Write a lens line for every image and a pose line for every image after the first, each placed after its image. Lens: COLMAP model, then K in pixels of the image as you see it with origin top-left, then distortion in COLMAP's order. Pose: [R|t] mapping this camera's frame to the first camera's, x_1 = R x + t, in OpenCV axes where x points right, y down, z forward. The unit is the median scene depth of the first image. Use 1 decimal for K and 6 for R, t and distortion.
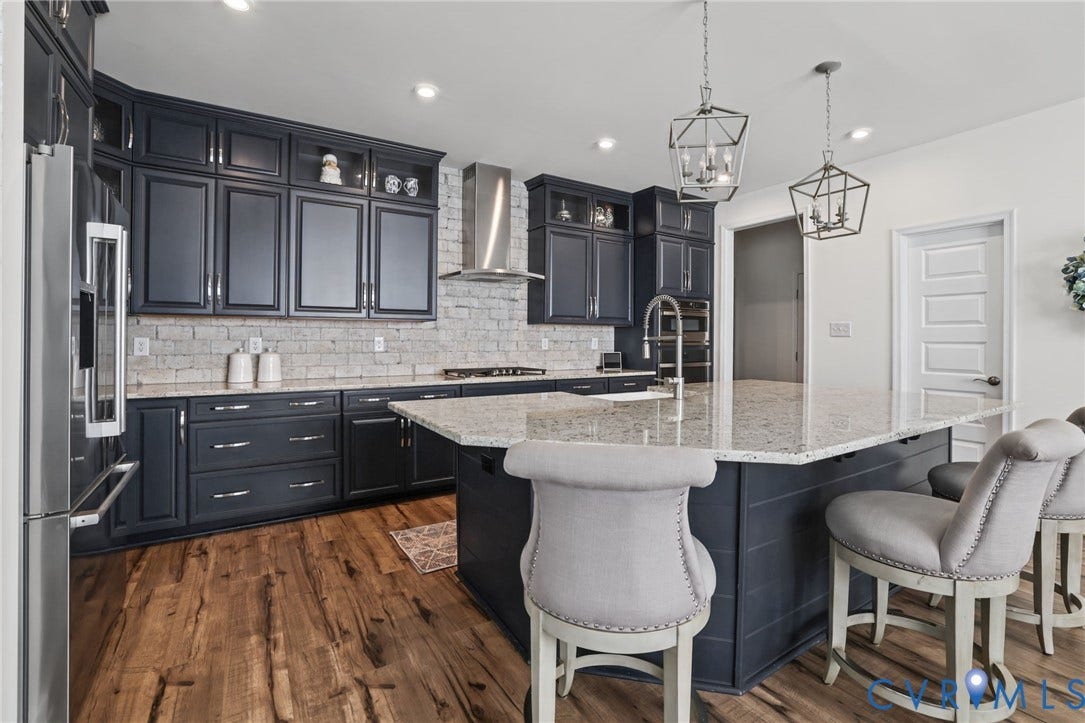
lens RADIAL K [[512.6, 0, 562.7], [0, 512.6, 330.8], [0, 0, 1]] dist [-0.002485, -0.000169]
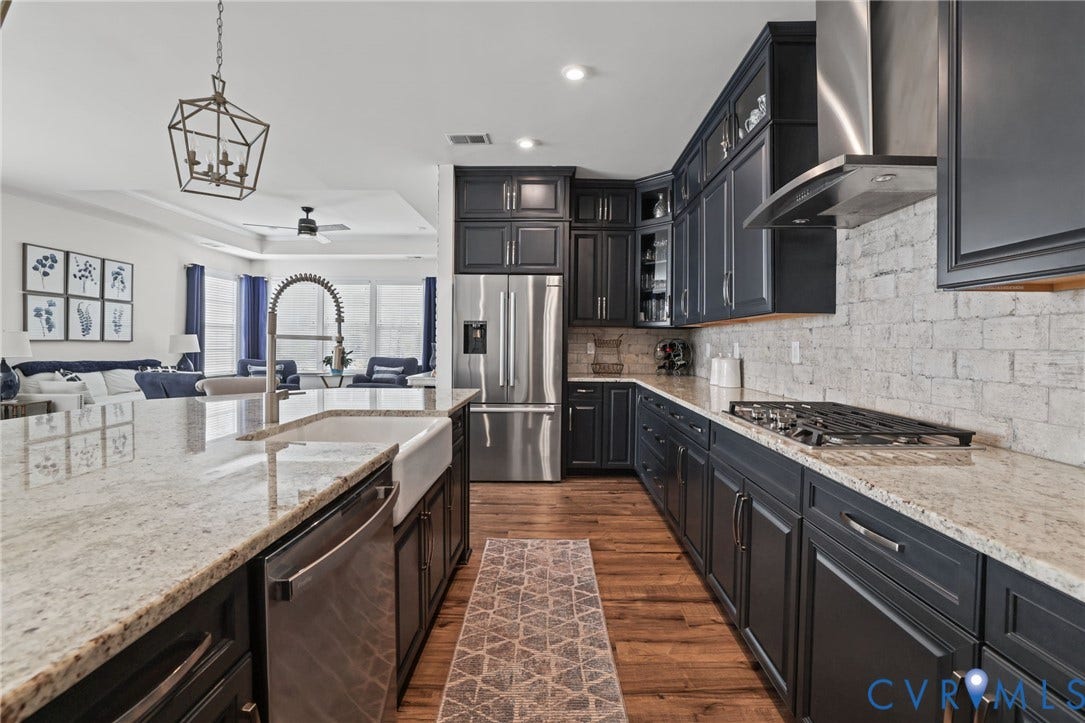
lens RADIAL K [[489.1, 0, 544.4], [0, 489.1, 343.4], [0, 0, 1]] dist [-0.033744, 0.013722]
pose [[-0.568089, -0.012745, -0.822868, 0.319541], [-0.005400, 0.999916, -0.011759, 0.021321], [0.822949, -0.002237, -0.568110, 0.974575]]
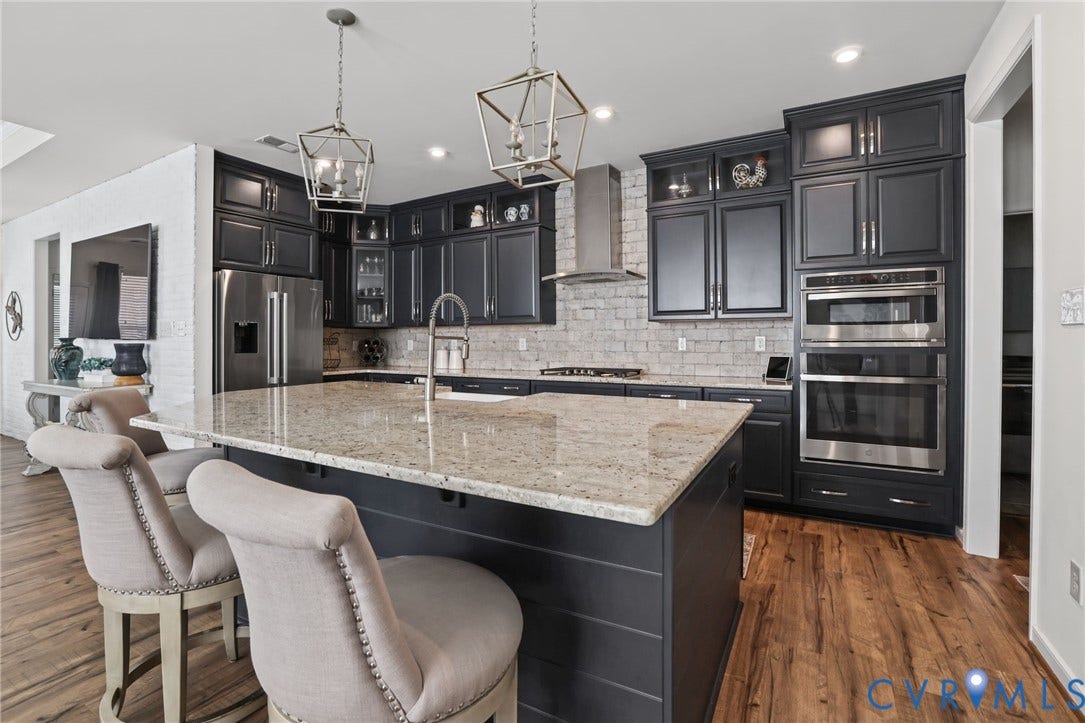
lens RADIAL K [[495.6, 0, 533.1], [0, 495.6, 338.7], [0, 0, 1]] dist [-0.033433, 0.000203]
pose [[0.446011, -0.008162, -0.894990, 0.645272], [0.021475, 0.999768, 0.001584, 0.010450], [0.894770, -0.019926, 0.446083, 0.437386]]
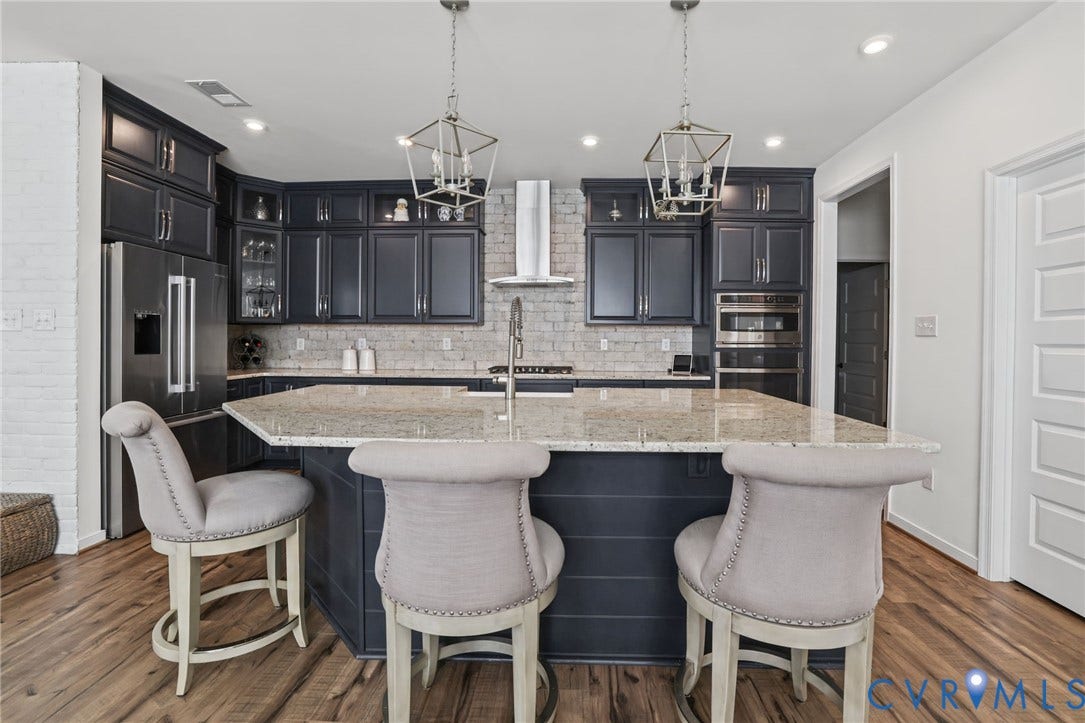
lens RADIAL K [[489.1, 0, 544.4], [0, 489.1, 343.4], [0, 0, 1]] dist [-0.033744, 0.013722]
pose [[0.814974, 0.005147, -0.579474, 0.463370], [0.007630, 0.999779, 0.019612, 0.003486], [0.579447, -0.020405, 0.814754, 0.155751]]
